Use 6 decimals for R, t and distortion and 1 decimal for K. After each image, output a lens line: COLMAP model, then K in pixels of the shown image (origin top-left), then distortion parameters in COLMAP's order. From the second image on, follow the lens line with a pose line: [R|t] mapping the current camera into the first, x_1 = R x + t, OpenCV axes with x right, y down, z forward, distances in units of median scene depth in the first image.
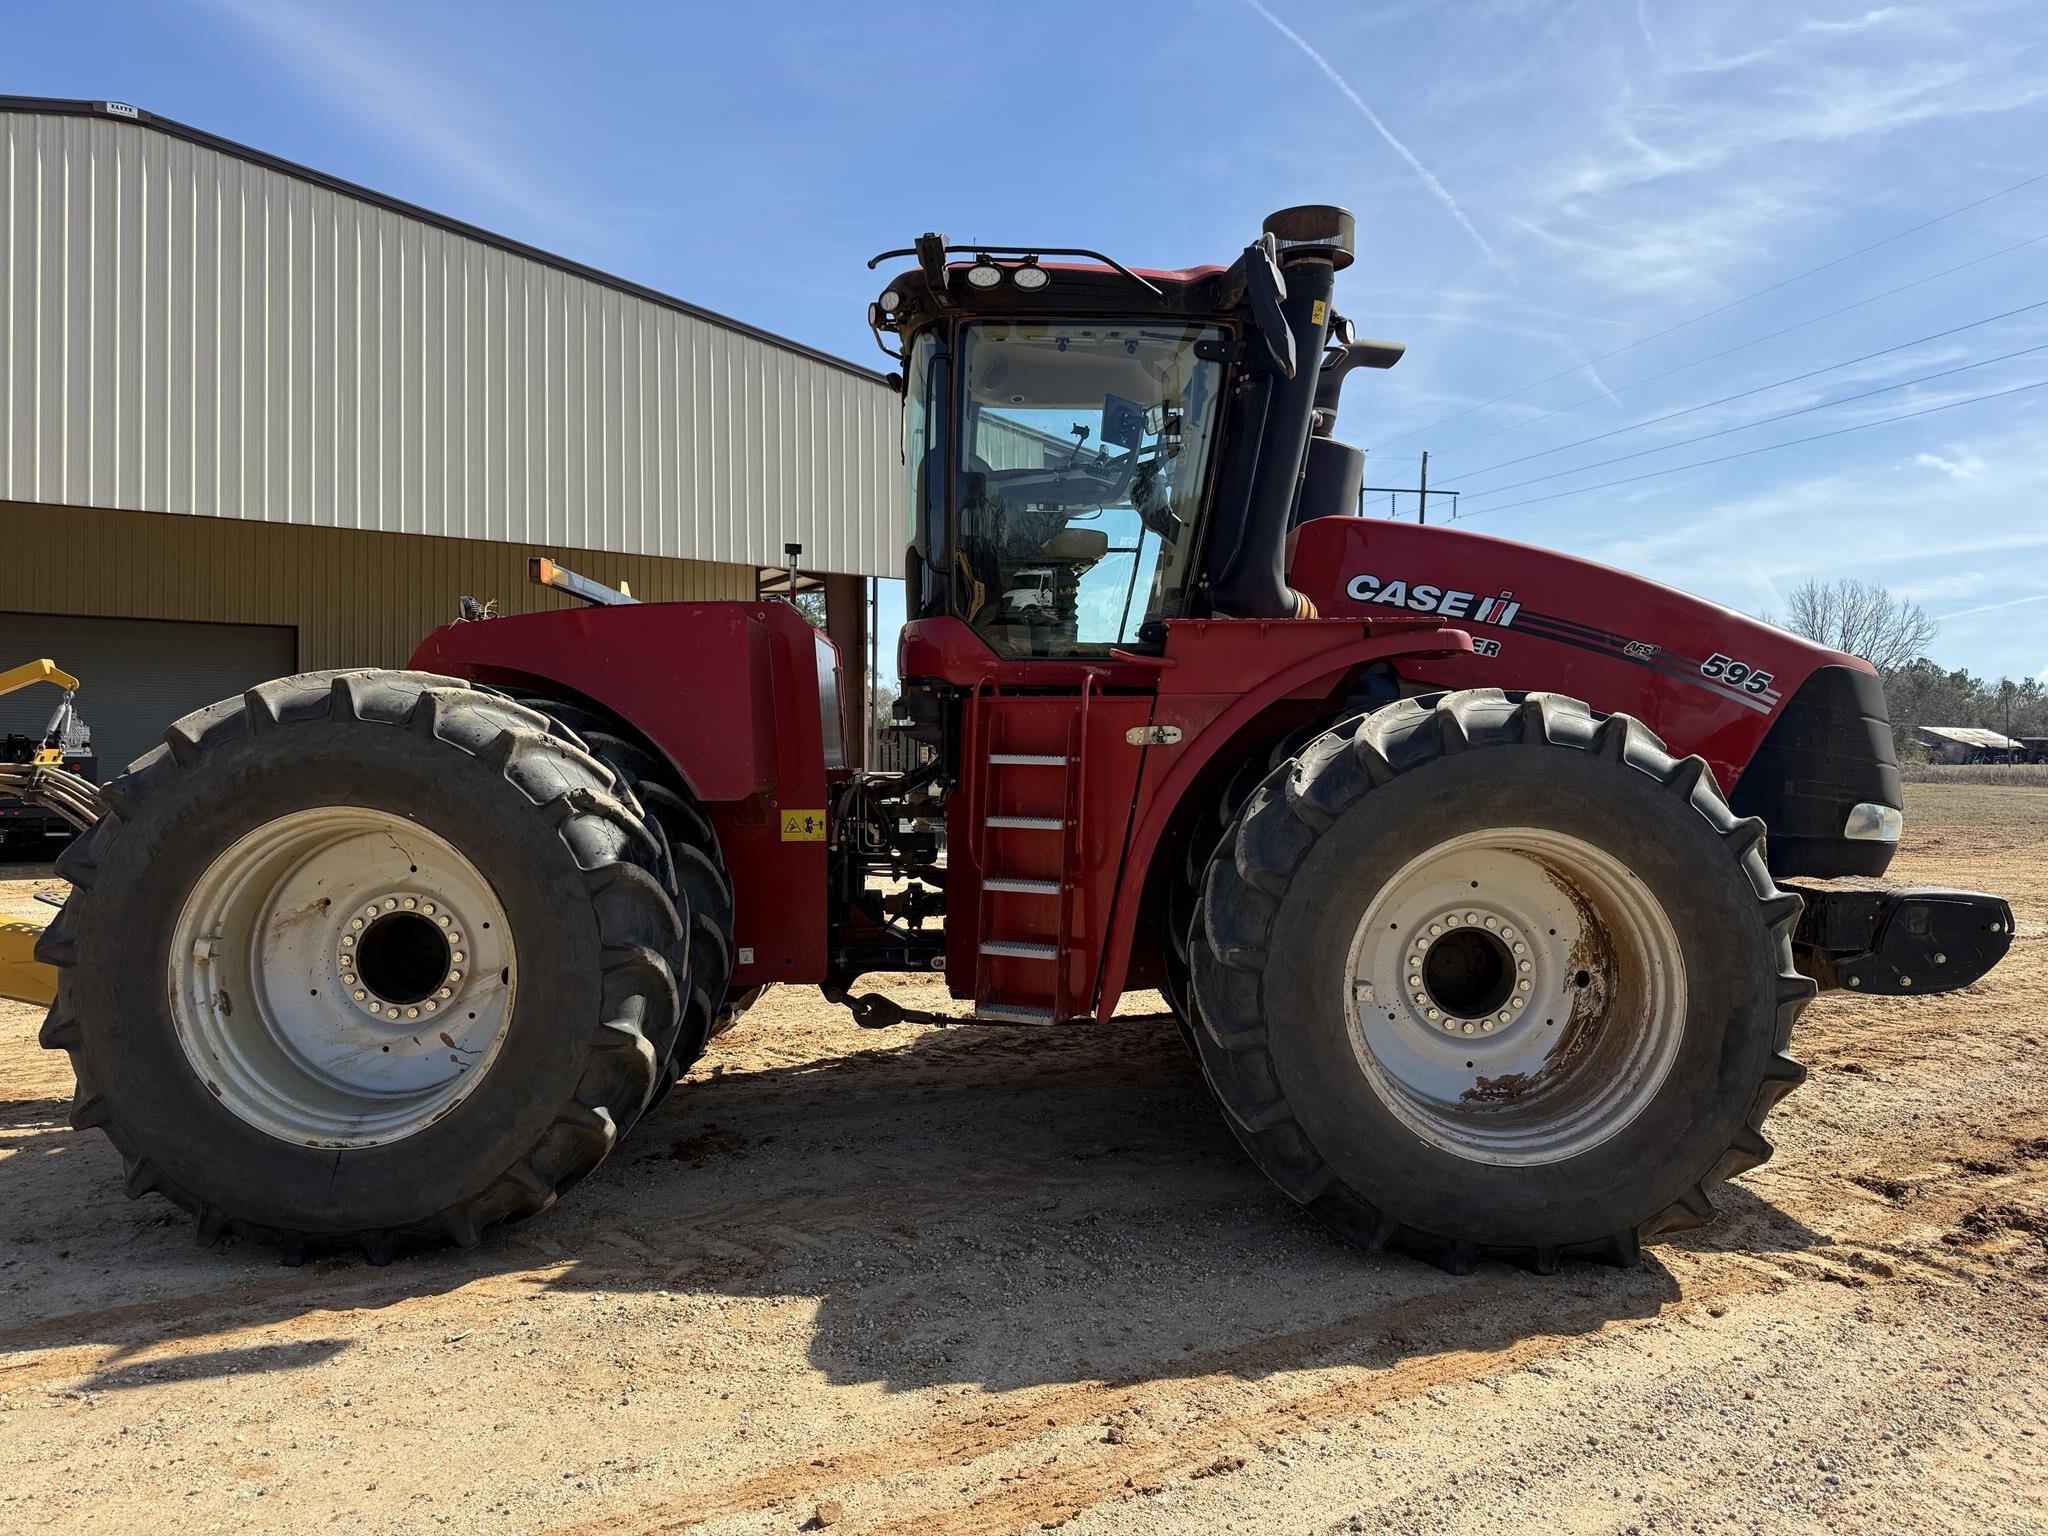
lens RADIAL K [[1460.7, 0, 1024.0], [0, 1460.7, 768.0], [0, 0, 1]] dist [0.001687, -0.005746]
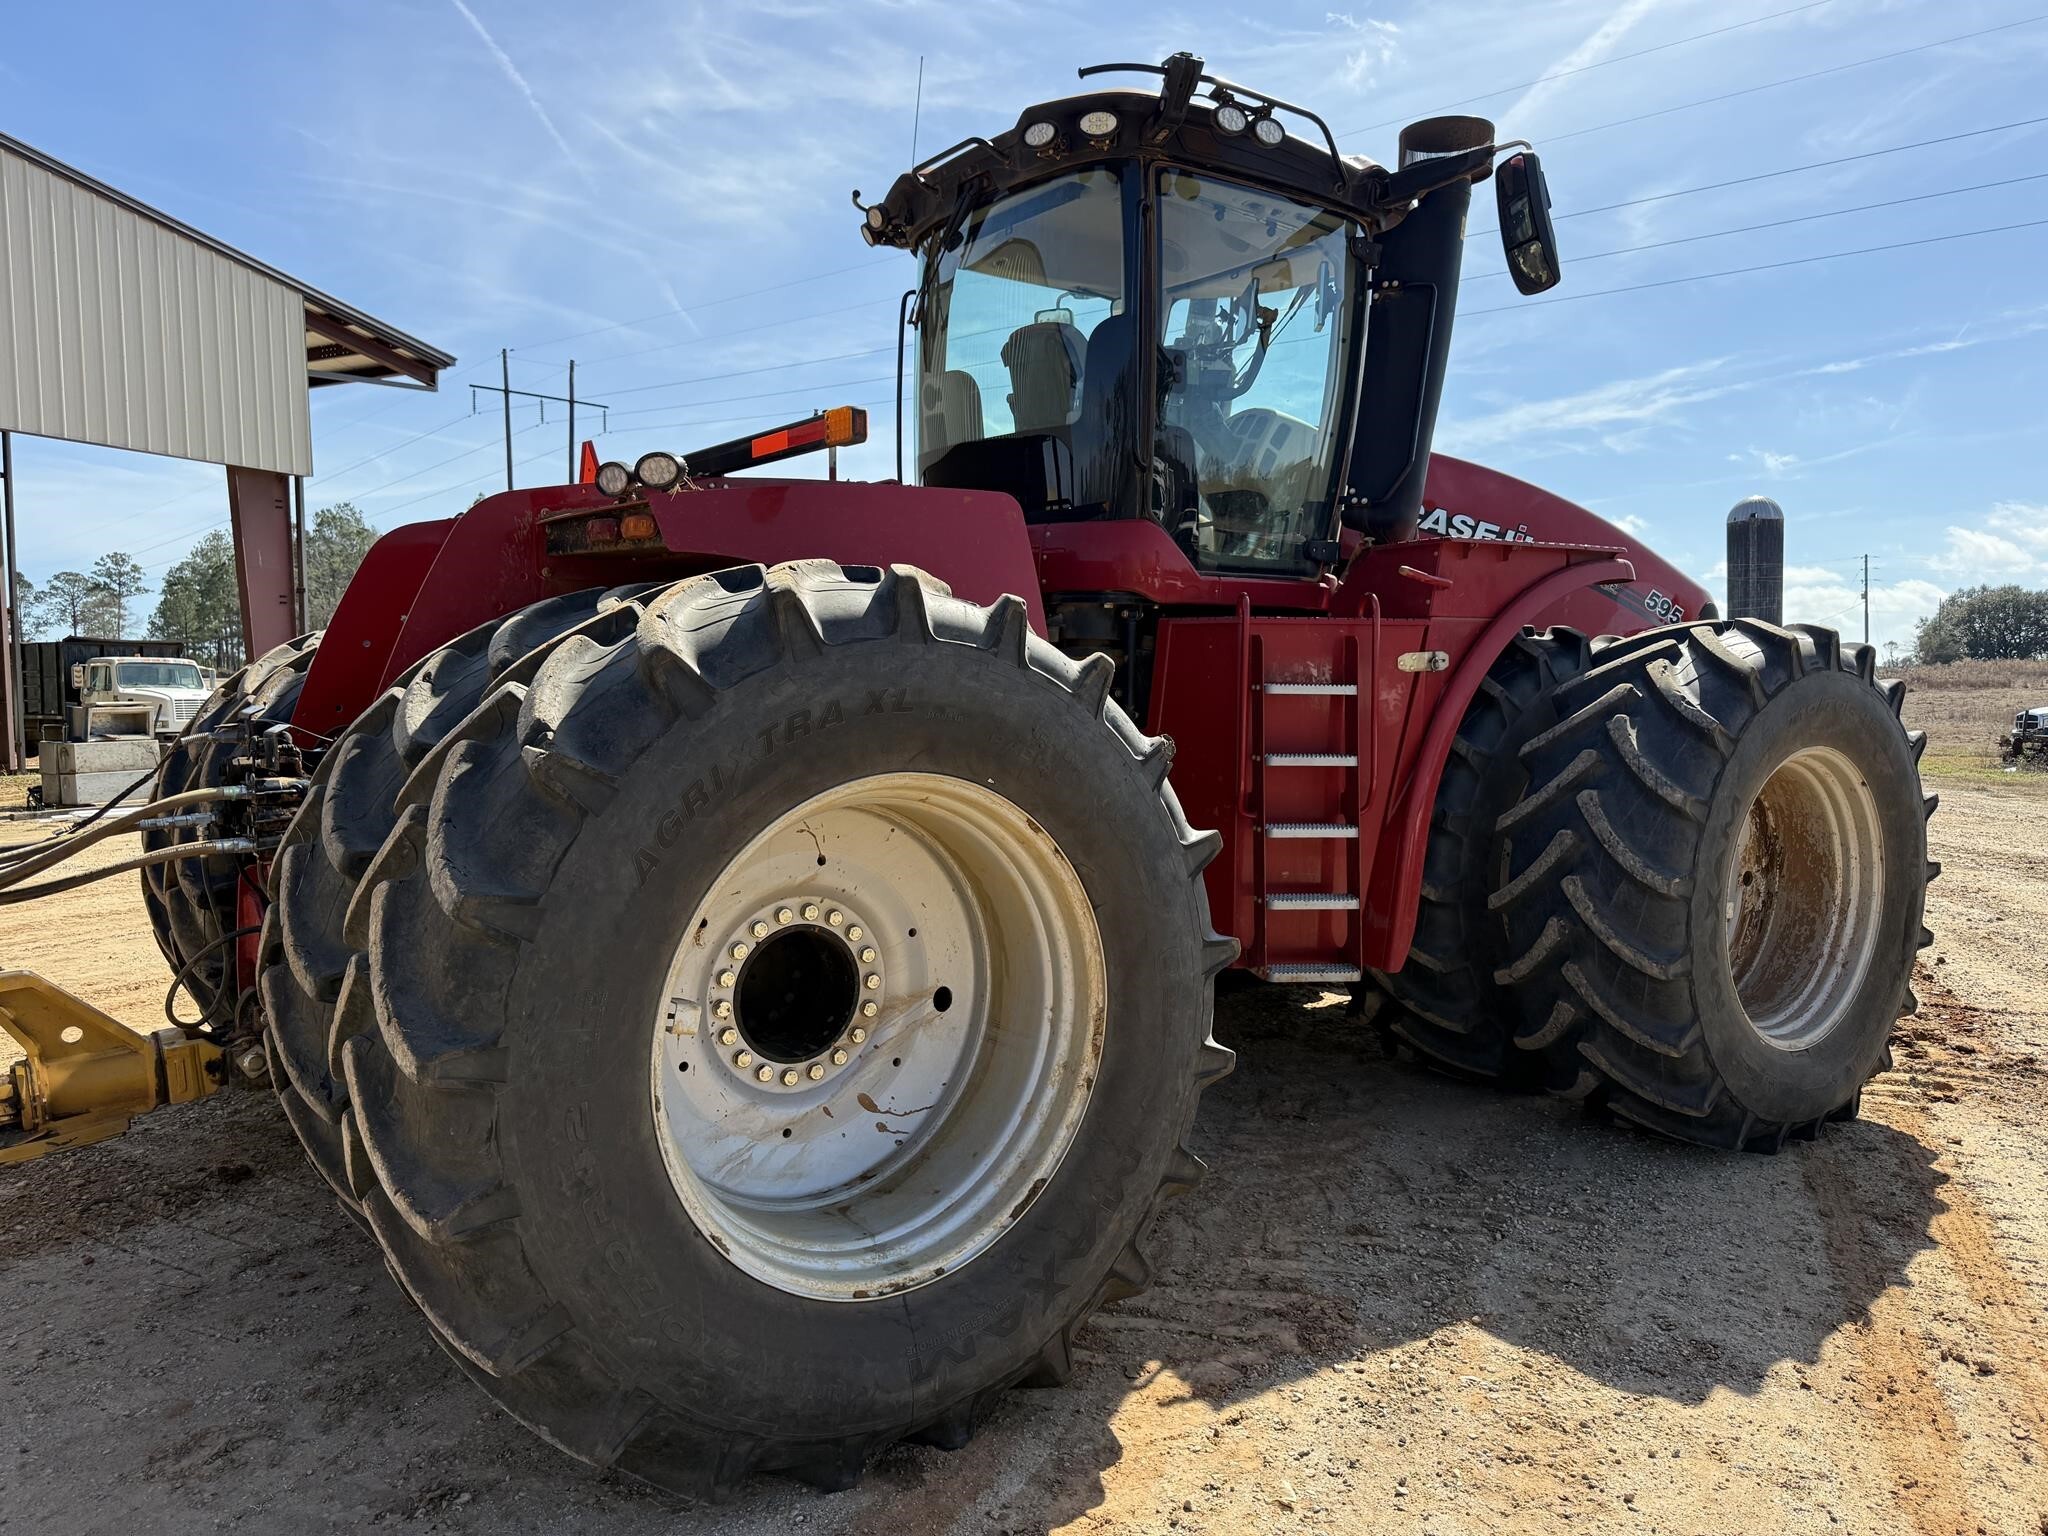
lens RADIAL K [[1474.4, 0, 1024.0], [0, 1474.4, 768.0], [0, 0, 1]] dist [0.068163, -0.084804]
pose [[0.815220, -0.041946, 0.577630, -0.738792], [0.011452, 0.998346, 0.056335, -0.011292], [-0.579038, -0.039310, 0.814353, 0.398032]]
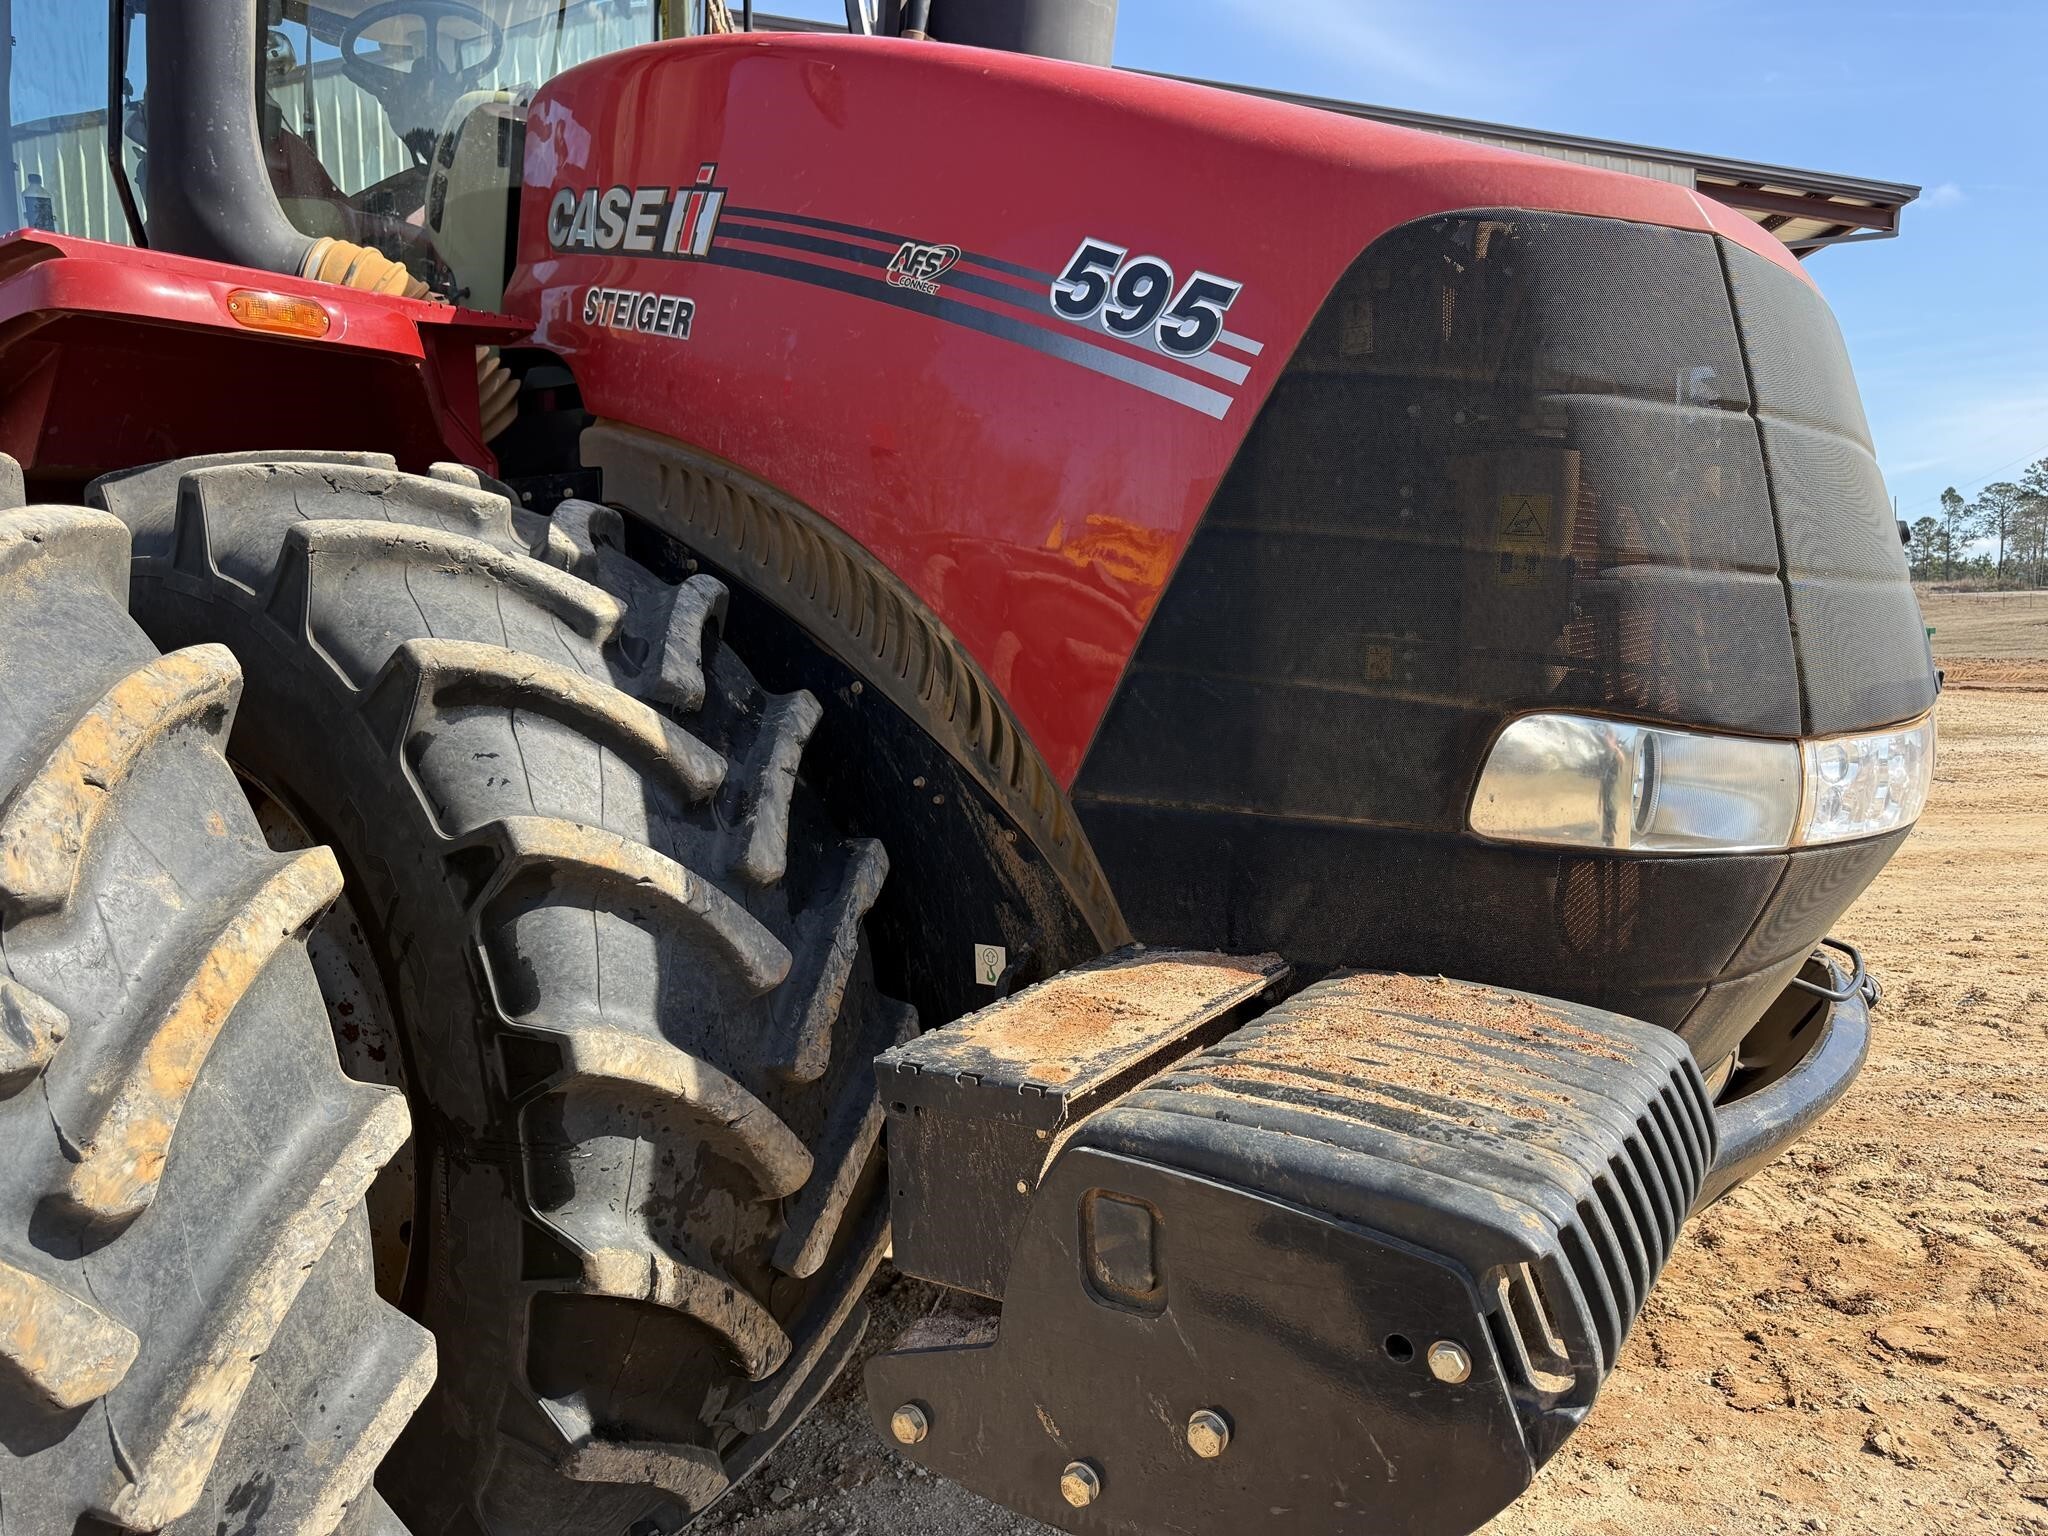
lens RADIAL K [[1443.7, 0, 1061.7], [0, 1443.7, 755.5], [0, 0, 1]] dist [0.079204, -0.093943]
pose [[0.843274, 0.031546, -0.536557, 0.777860], [0.018824, 0.995930, 0.088137, 0.007102], [0.537154, -0.084424, 0.839249, 0.870015]]
